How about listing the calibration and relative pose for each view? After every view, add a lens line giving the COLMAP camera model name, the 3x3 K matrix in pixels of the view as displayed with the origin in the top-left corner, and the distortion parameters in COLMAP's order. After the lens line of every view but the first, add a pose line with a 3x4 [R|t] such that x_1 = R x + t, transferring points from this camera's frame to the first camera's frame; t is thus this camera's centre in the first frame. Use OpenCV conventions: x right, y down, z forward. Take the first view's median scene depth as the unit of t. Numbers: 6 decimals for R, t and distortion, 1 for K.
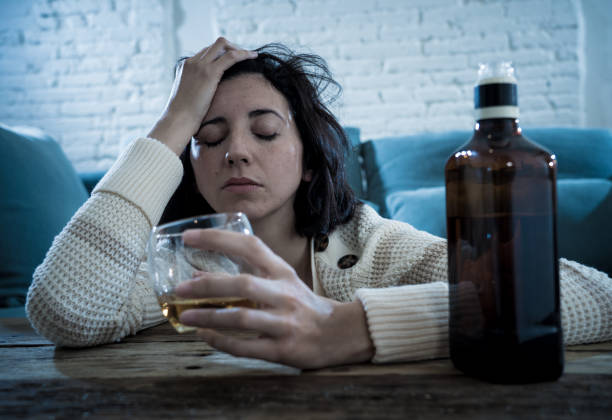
lens RADIAL K [[700.3, 0, 297.4], [0, 700.3, 209.8], [0, 0, 1]] dist [0.058879, 0.021915]
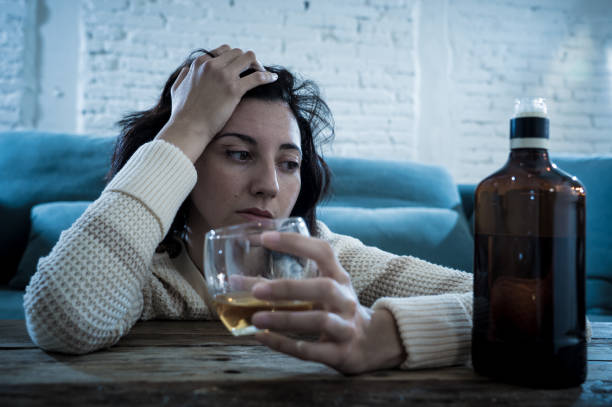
lens RADIAL K [[674.3, 0, 306.0], [0, 674.3, 203.5], [0, 0, 1]] dist [-0.001399, 0.224786]
pose [[0.965696, 0.069452, 0.250216, -0.202539], [-0.061375, 0.997315, -0.039946, 0.013469], [-0.252319, 0.023219, 0.967366, 0.034190]]
